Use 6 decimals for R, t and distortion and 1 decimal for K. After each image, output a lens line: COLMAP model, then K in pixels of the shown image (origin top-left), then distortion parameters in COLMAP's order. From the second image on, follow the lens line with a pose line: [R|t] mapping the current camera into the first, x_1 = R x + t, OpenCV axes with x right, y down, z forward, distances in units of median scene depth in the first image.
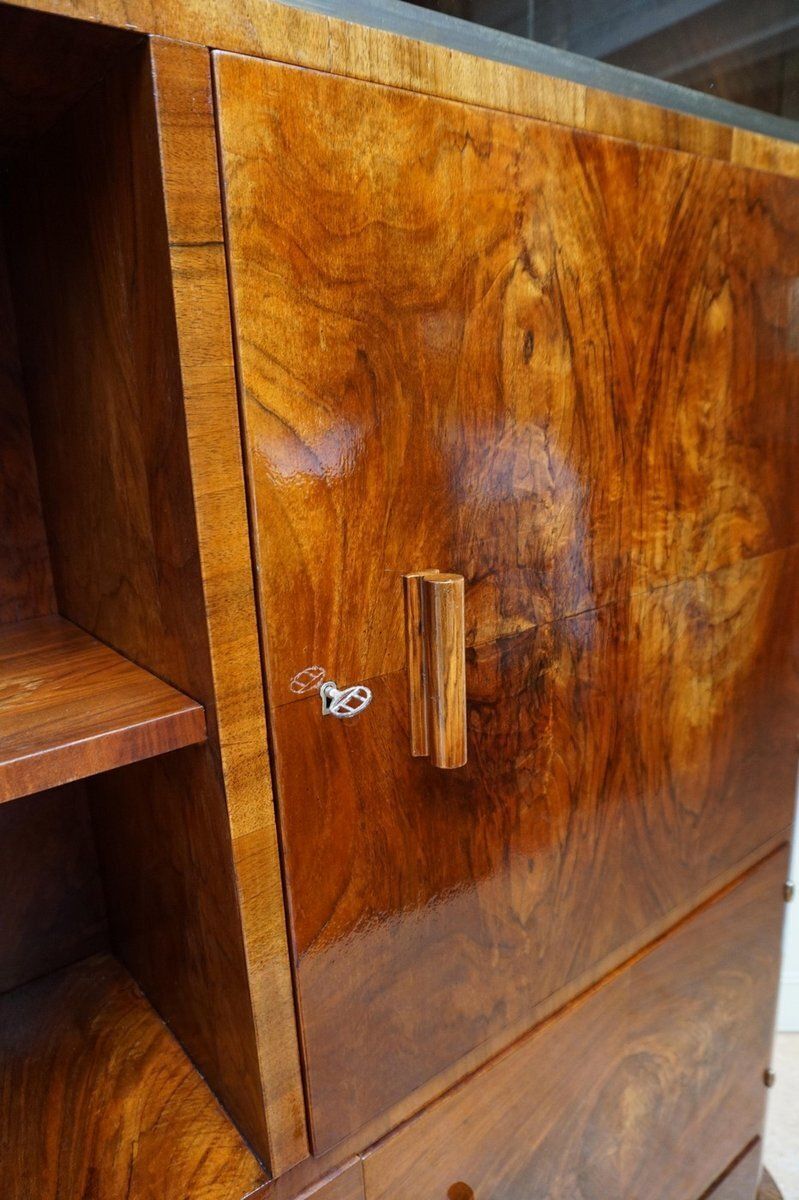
lens RADIAL K [[827.0, 0, 401.1], [0, 827.0, 594.6], [0, 0, 1]] dist [-0.050018, 0.027034]
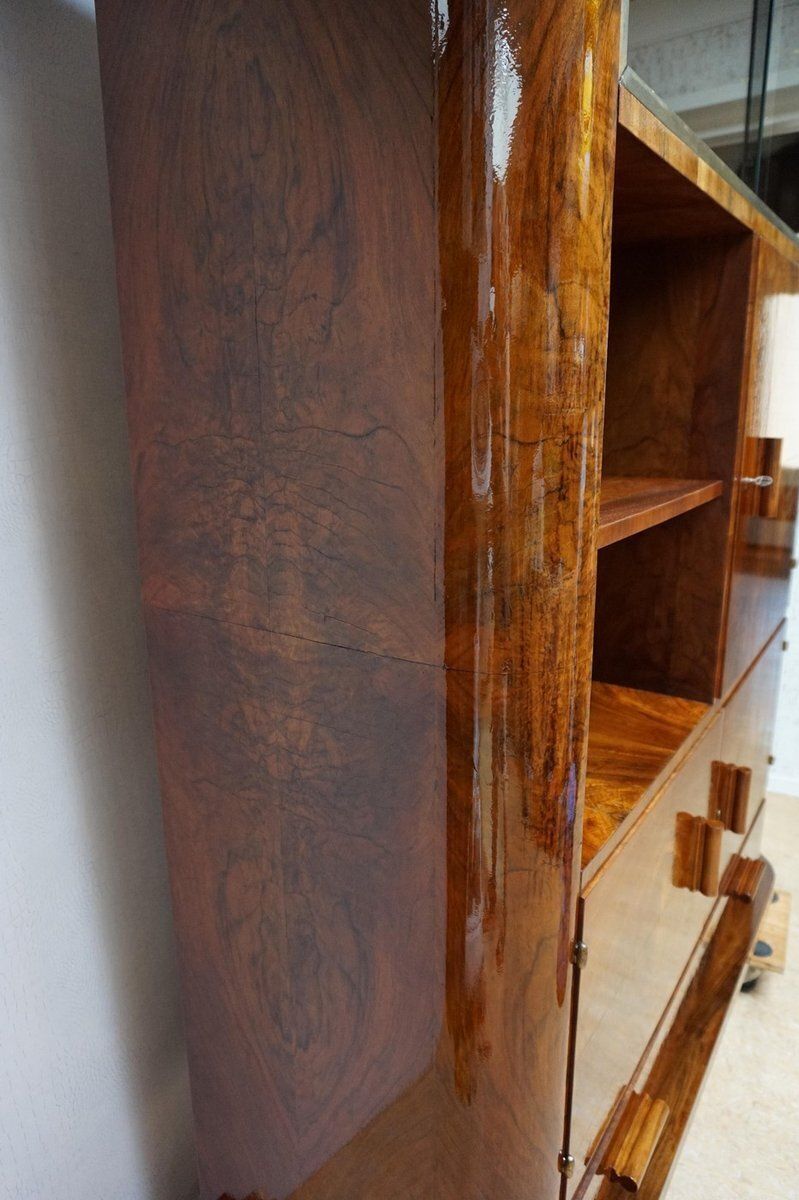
lens RADIAL K [[827.0, 0, 401.1], [0, 827.0, 594.6], [0, 0, 1]] dist [-0.050018, 0.027034]
pose [[0.947355, -0.045934, 0.316873, -1.580633], [0.051943, 0.998594, -0.010538, 0.365967], [-0.315944, 0.026443, 0.948409, -0.846703]]
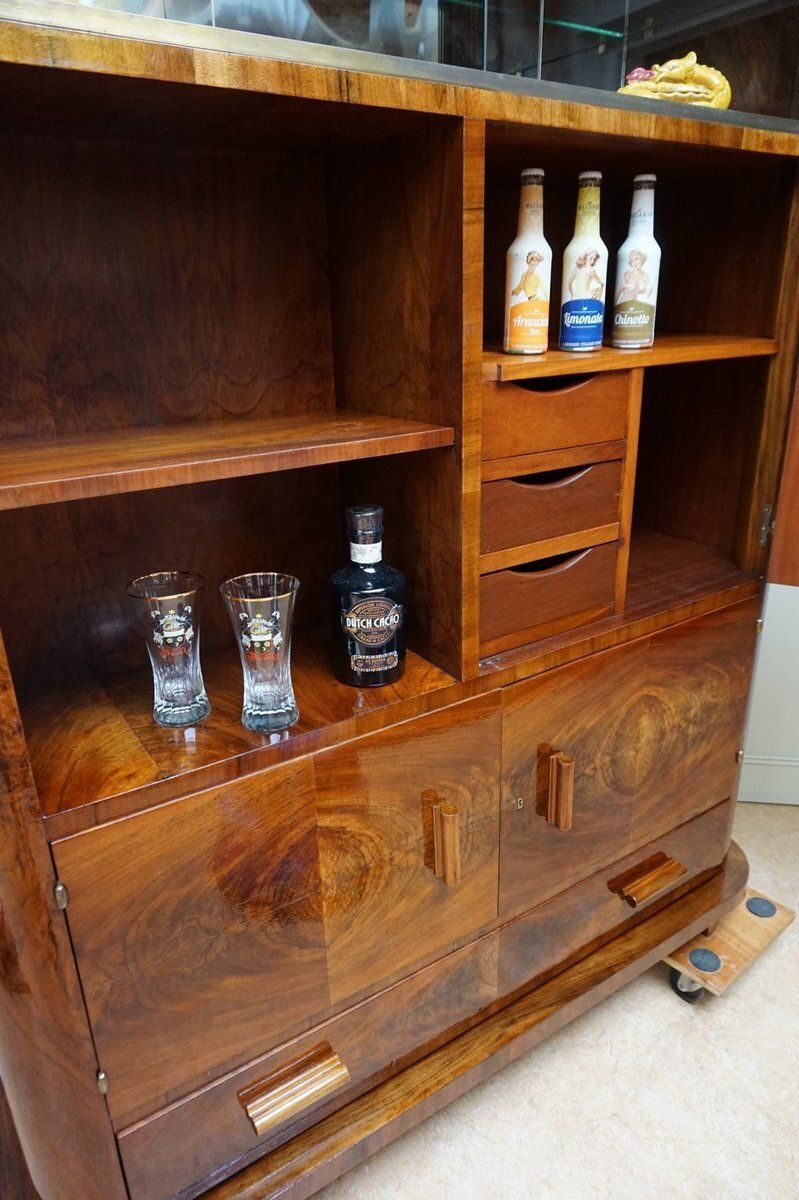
lens RADIAL K [[811.5, 0, 393.9], [0, 811.5, 598.3], [0, 0, 1]] dist [-0.031895, 0.021728]
pose [[0.996695, 0.044736, -0.067806, -0.185401], [-0.037077, 0.993208, 0.110285, 0.278032], [0.072279, -0.107406, 0.991584, -0.924251]]
